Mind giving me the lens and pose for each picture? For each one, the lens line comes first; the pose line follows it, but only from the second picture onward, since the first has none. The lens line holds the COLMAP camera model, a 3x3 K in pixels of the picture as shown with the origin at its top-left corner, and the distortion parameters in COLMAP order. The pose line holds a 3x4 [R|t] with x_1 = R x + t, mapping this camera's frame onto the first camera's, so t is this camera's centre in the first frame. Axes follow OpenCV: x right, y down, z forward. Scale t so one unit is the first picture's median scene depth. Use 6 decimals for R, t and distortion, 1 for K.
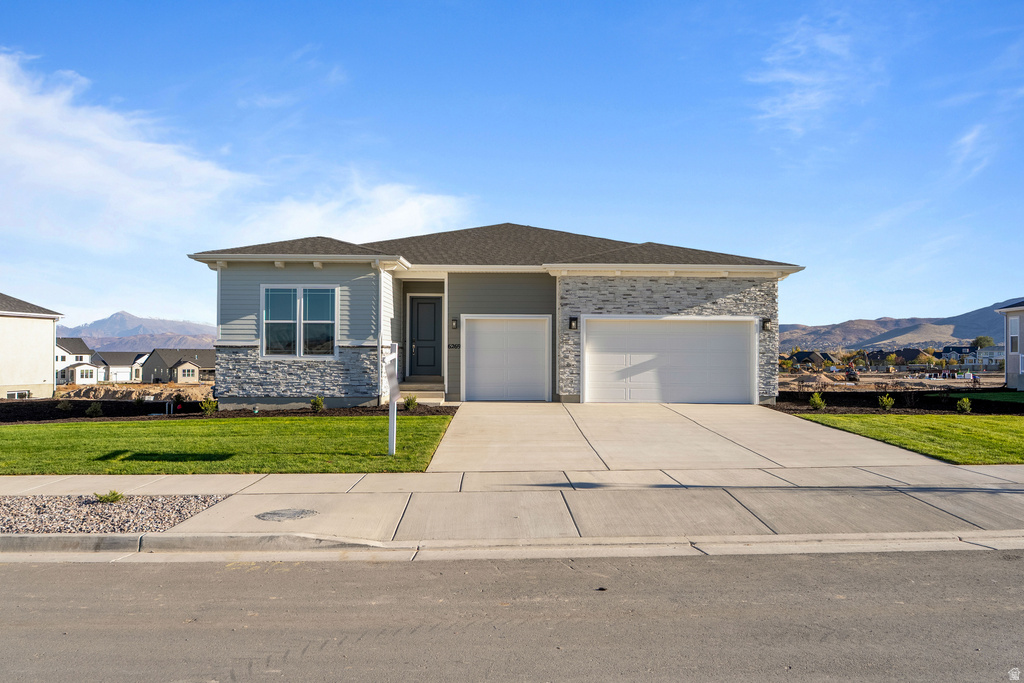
lens RADIAL K [[772.4, 0, 510.3], [0, 772.4, 347.3], [0, 0, 1]] dist [-0.014235, -0.000637]
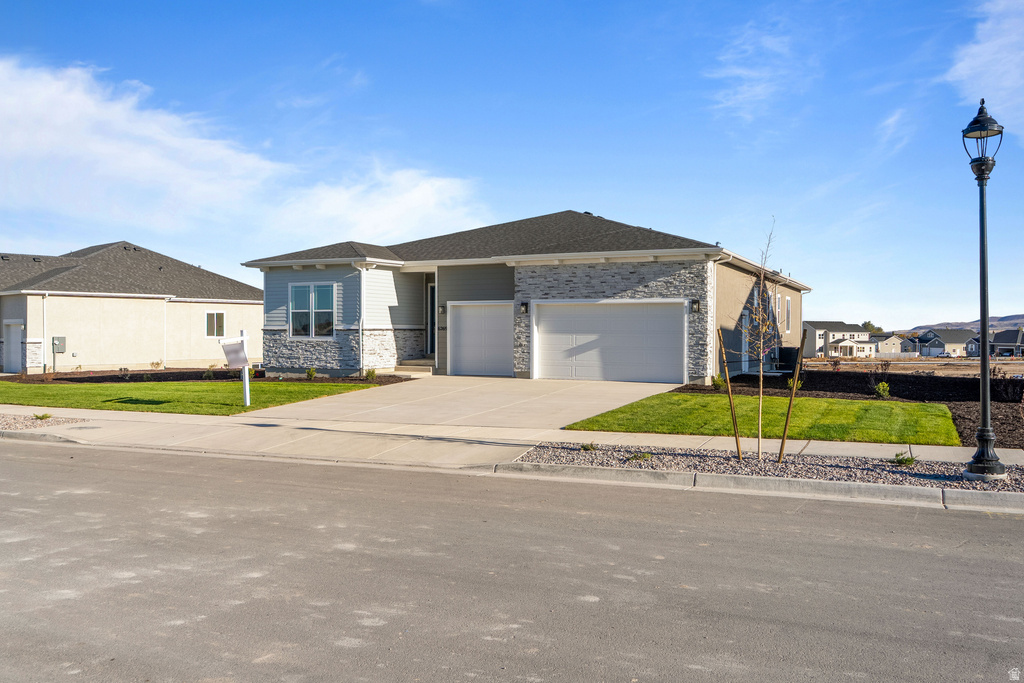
lens RADIAL K [[865.1, 0, 514.1], [0, 865.1, 340.7], [0, 0, 1]] dist [-0.072659, -0.006931]
pose [[0.887480, 0.002797, -0.460837, 0.649363], [0.007217, 0.999775, 0.019968, -0.008546], [0.460789, -0.021047, 0.887260, -0.125436]]
